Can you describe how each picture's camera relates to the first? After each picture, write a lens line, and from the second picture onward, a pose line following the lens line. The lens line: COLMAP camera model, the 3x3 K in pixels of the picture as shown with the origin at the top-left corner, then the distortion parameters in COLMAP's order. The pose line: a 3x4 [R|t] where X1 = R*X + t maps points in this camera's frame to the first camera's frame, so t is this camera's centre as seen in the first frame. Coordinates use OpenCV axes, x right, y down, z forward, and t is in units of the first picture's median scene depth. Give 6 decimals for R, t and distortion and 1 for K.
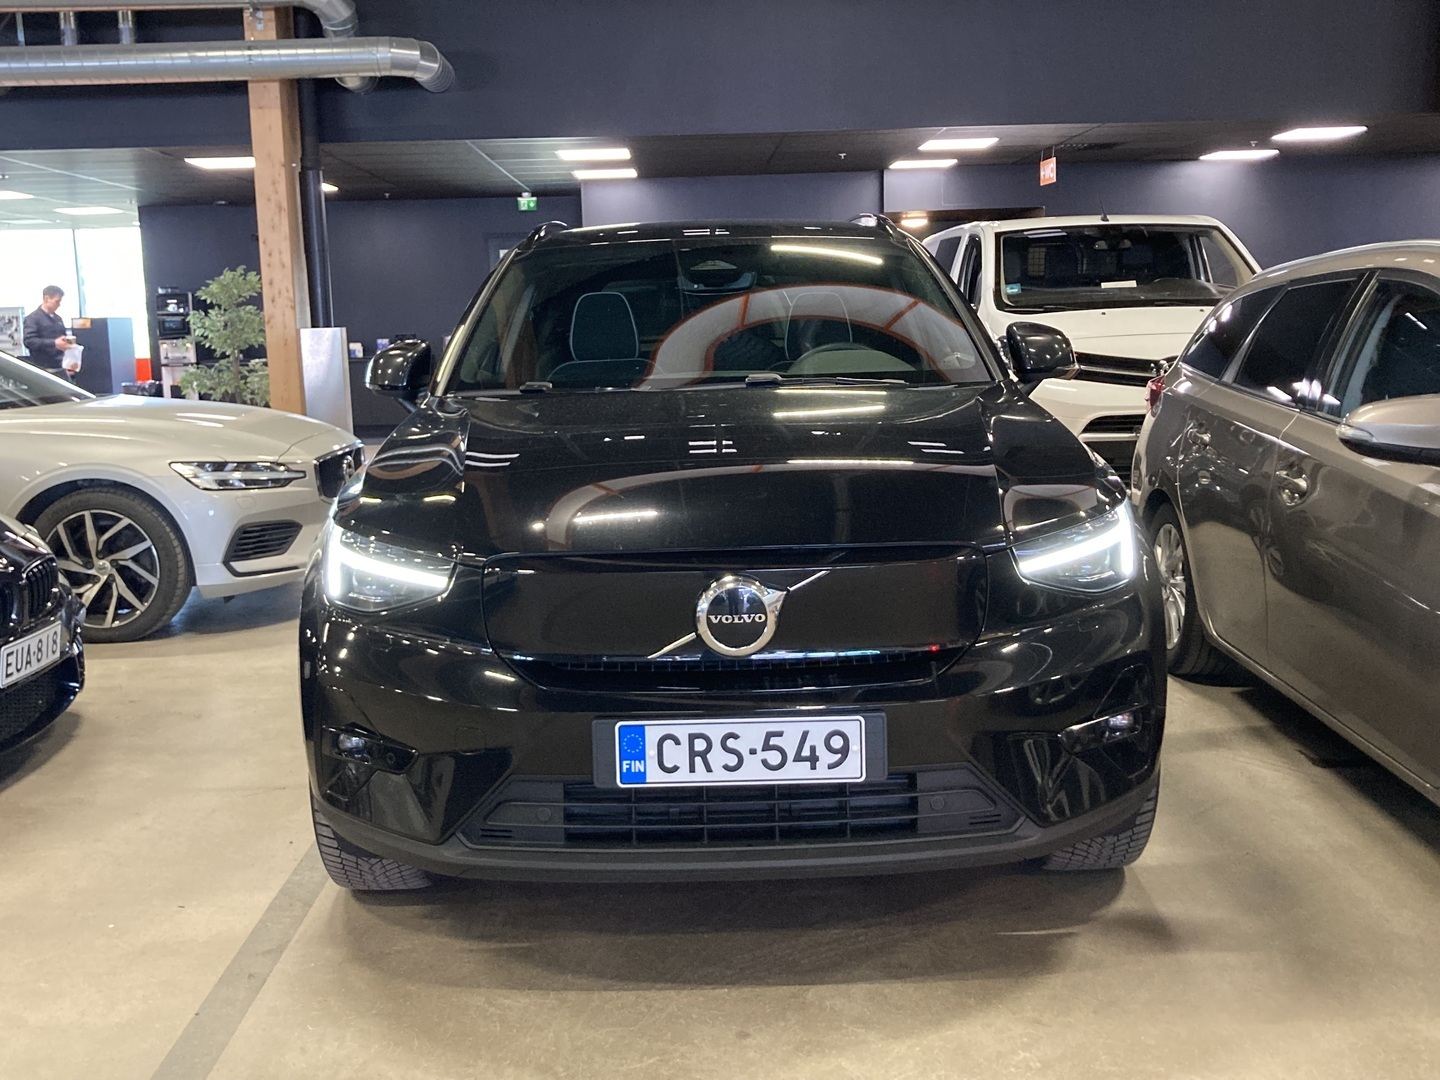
lens RADIAL K [[1592.3, 0, 720.0], [0, 1592.3, 540.0], [0, 0, 1]] dist [0.196308, -0.664121]
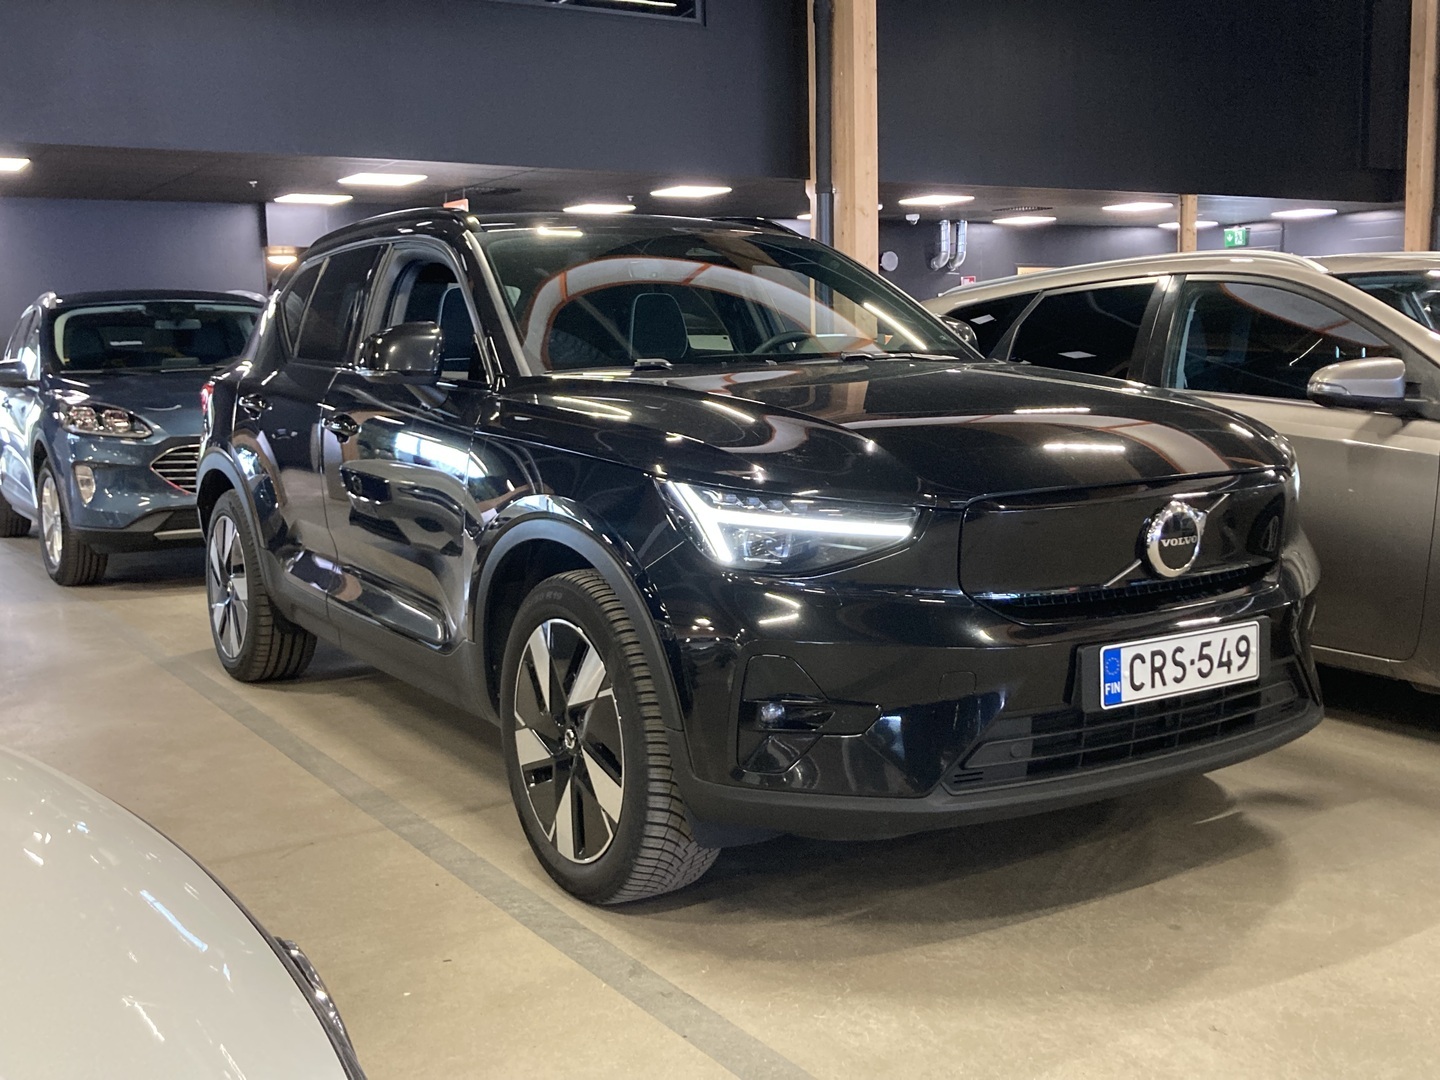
lens RADIAL K [[1592.3, 0, 720.0], [0, 1592.3, 540.0], [0, 0, 1]] dist [0.196308, -0.664121]
pose [[0.839382, -0.063473, 0.539823, -0.839239], [0.086315, 0.996121, -0.017087, 0.039876], [-0.536645, 0.060937, 0.841605, 0.238690]]
